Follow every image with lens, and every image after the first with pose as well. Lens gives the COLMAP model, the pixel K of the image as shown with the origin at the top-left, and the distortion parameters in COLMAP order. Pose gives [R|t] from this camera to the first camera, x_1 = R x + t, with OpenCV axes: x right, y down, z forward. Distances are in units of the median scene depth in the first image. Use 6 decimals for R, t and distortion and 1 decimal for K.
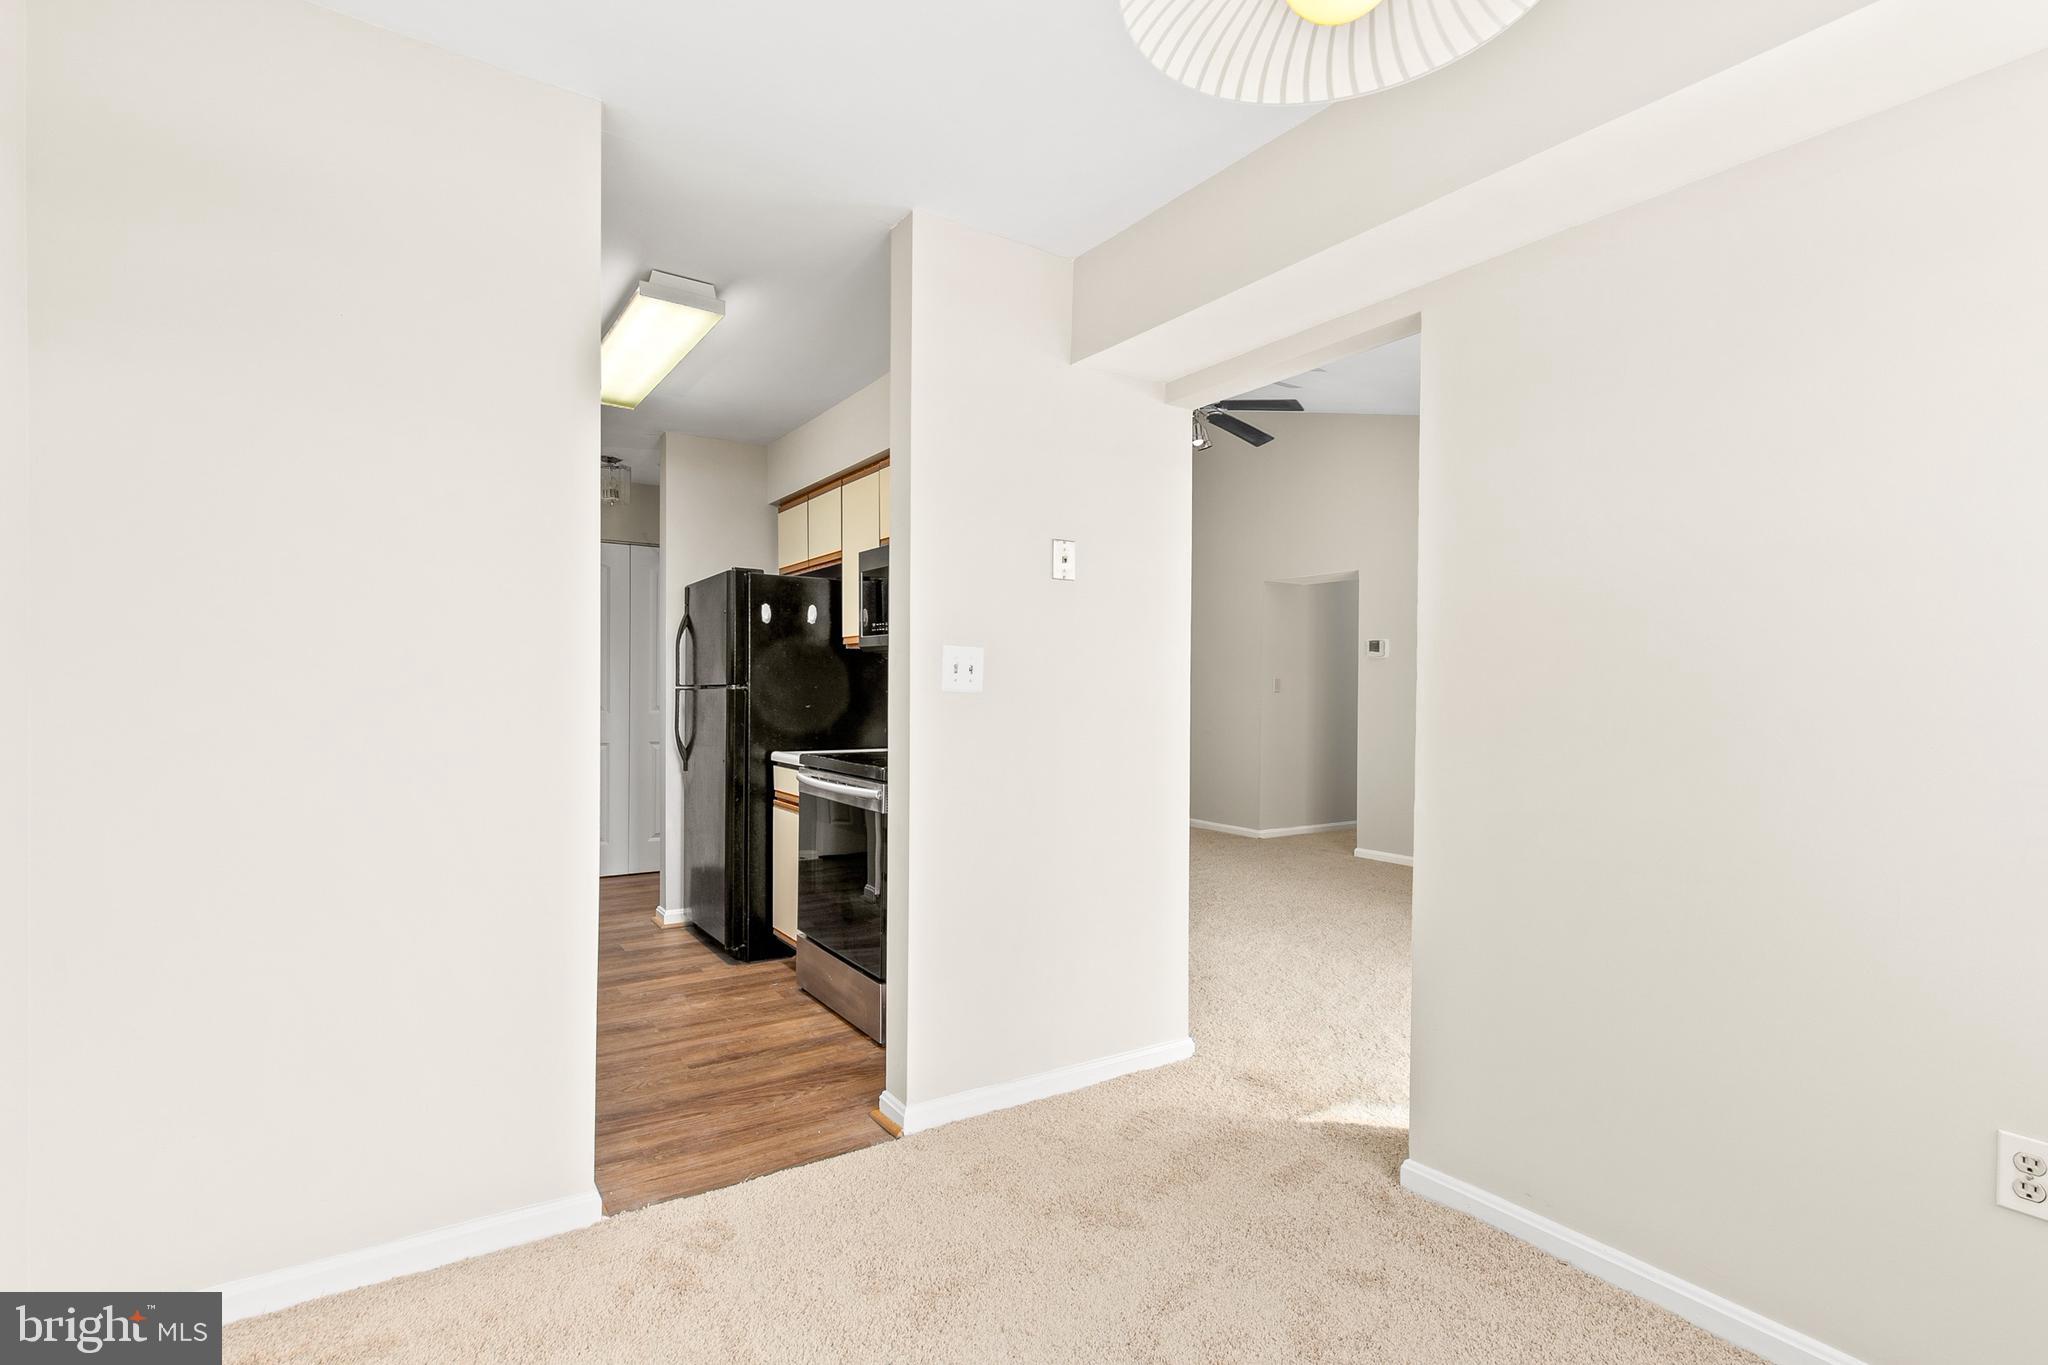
lens RADIAL K [[945.5, 0, 1029.4], [0, 945.5, 688.6], [0, 0, 1]] dist [0.003015, 0.000412]
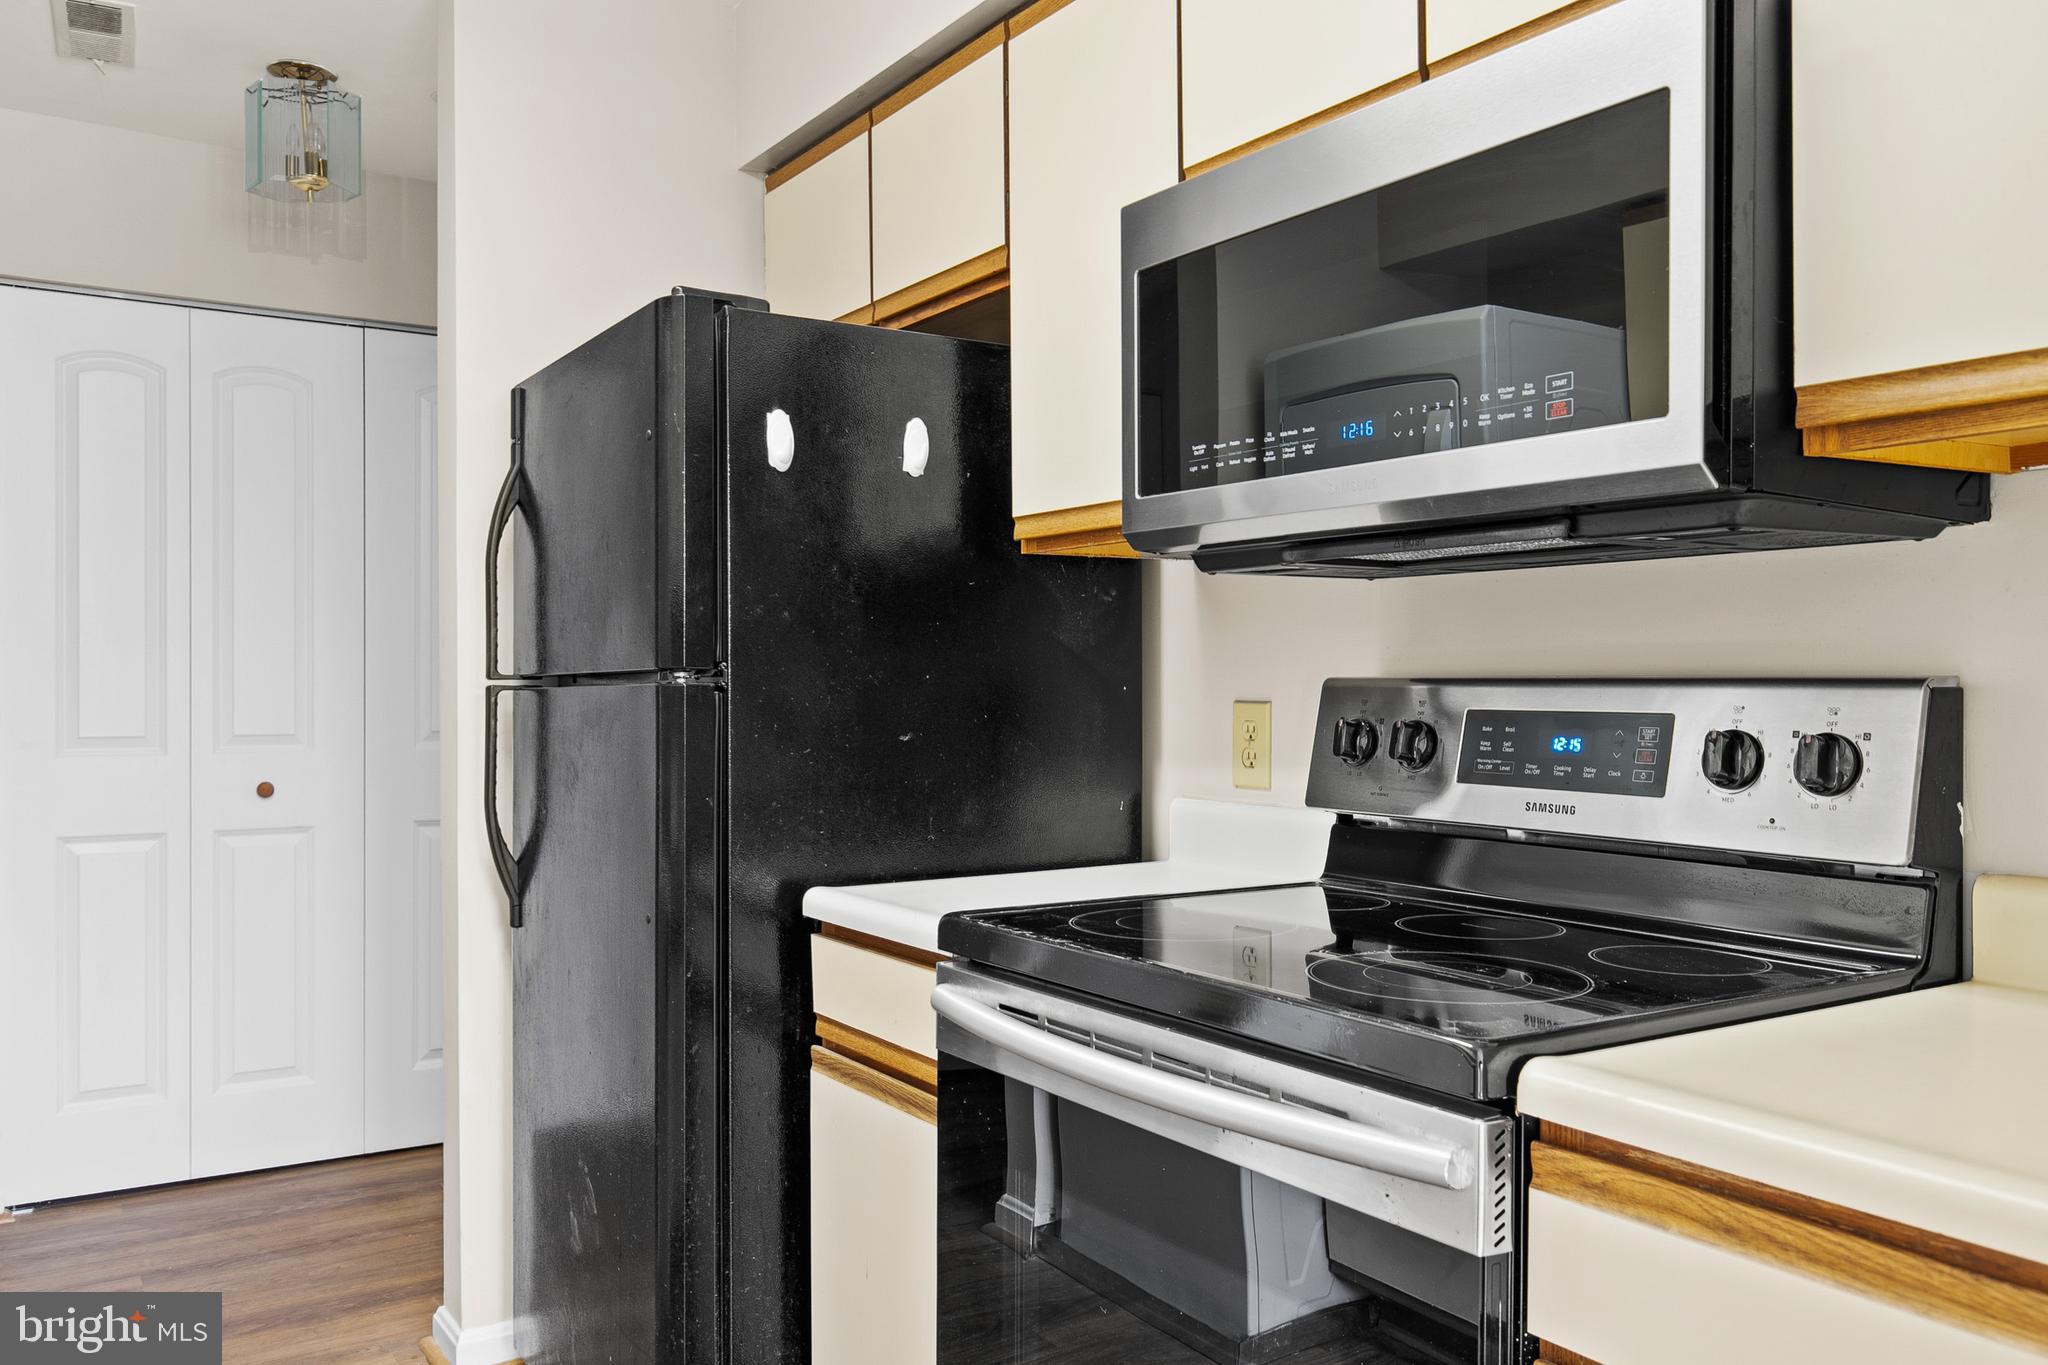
lens RADIAL K [[1593.9, 0, 1024.0], [0, 1593.9, 682.5], [0, 0, 1]] dist [0.009362, 0.004538]
pose [[0.999754, -0.008714, -0.020388, -0.177742], [0.008682, 0.999961, -0.001666, 0.001383], [0.020402, 0.001489, 0.999791, 0.452224]]
